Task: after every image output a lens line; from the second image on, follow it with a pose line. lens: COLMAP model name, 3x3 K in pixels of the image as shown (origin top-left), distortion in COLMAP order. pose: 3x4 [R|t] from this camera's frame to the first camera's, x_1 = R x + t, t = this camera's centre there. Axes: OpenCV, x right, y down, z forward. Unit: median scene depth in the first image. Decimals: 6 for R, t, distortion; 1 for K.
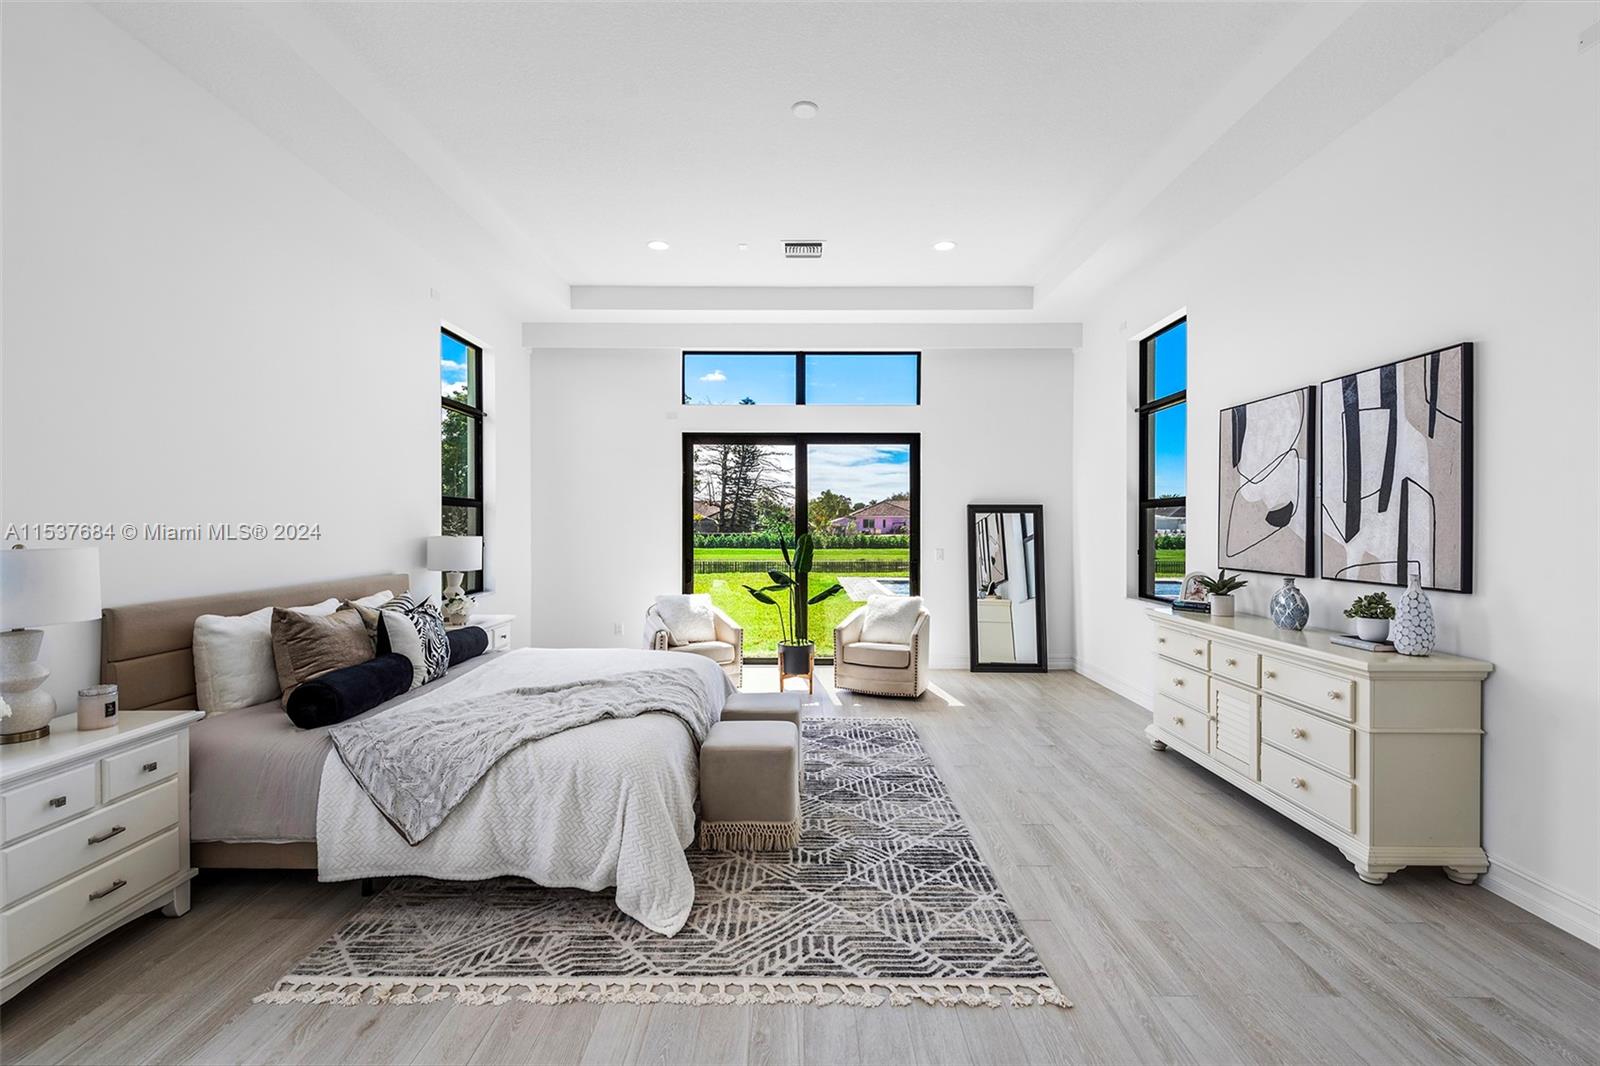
lens RADIAL K [[698.2, 0, 801.1], [0, 698.2, 531.8], [0, 0, 1]] dist [-0.004776, 0.000592]
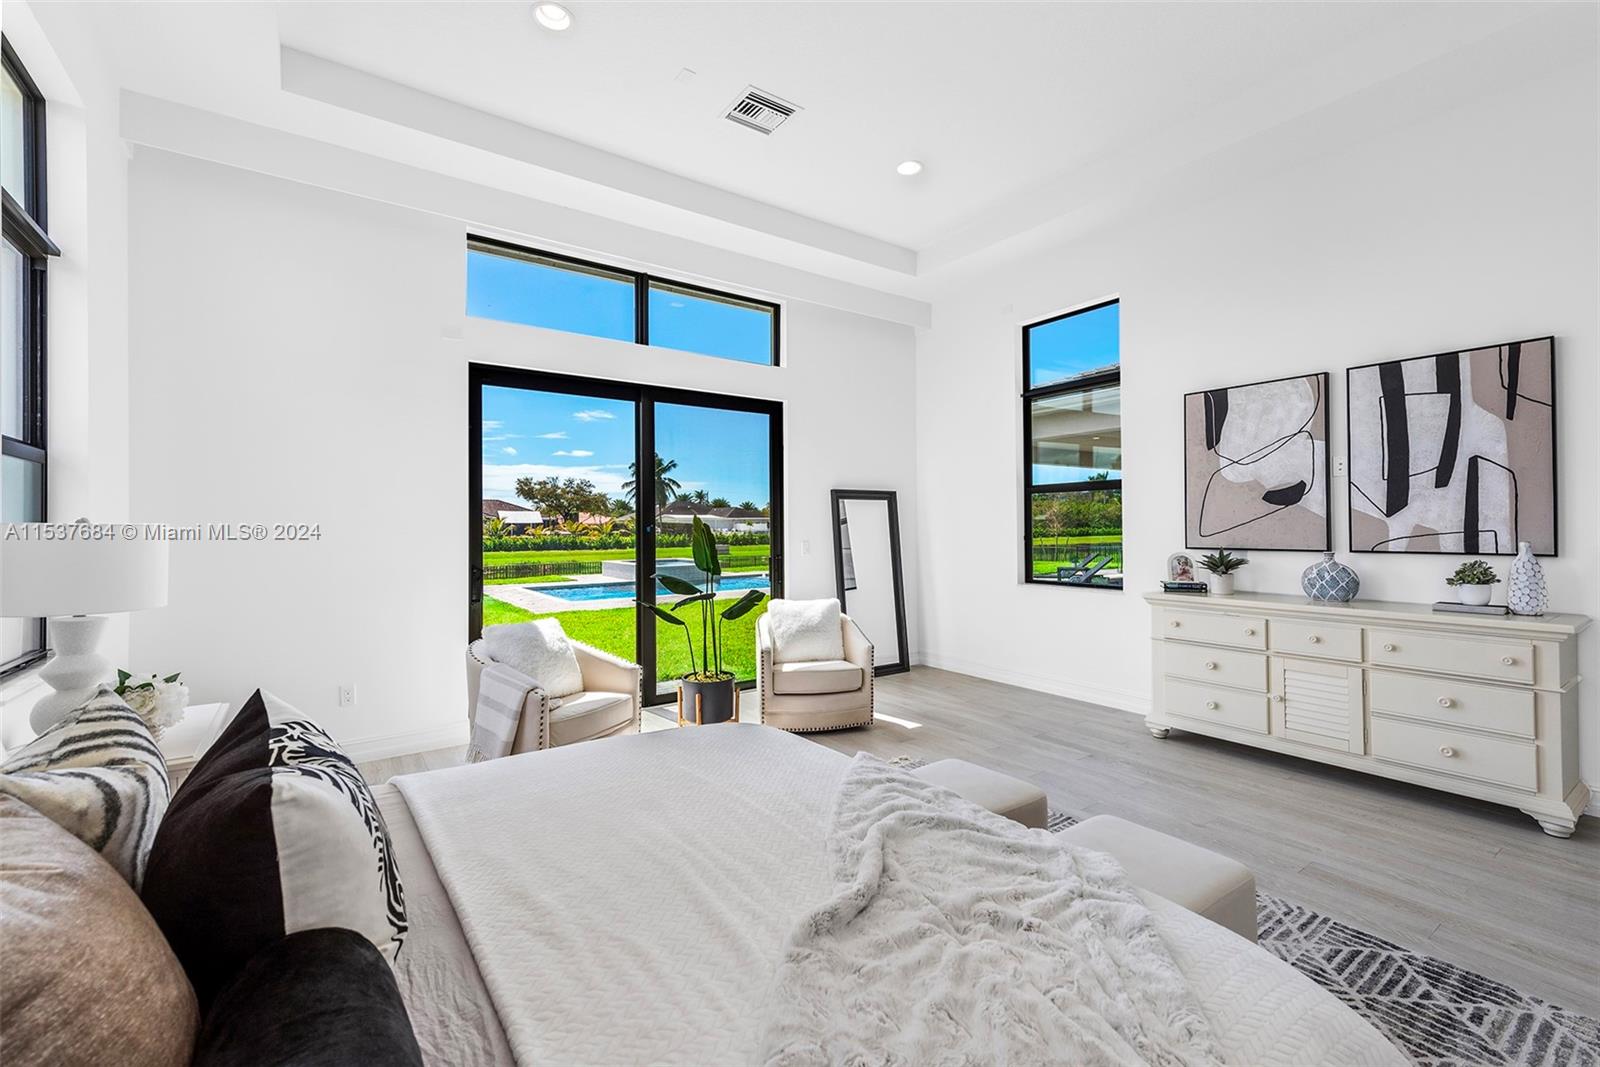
lens RADIAL K [[678.9, 0, 799.4], [0, 678.9, 524.0], [0, 0, 1]] dist [0.007906, -0.001080]
pose [[0.809144, -0.007855, 0.587559, -0.521405], [0.015971, 0.999835, -0.008628, 0.018560], [-0.587394, 0.016365, 0.809136, 0.611996]]
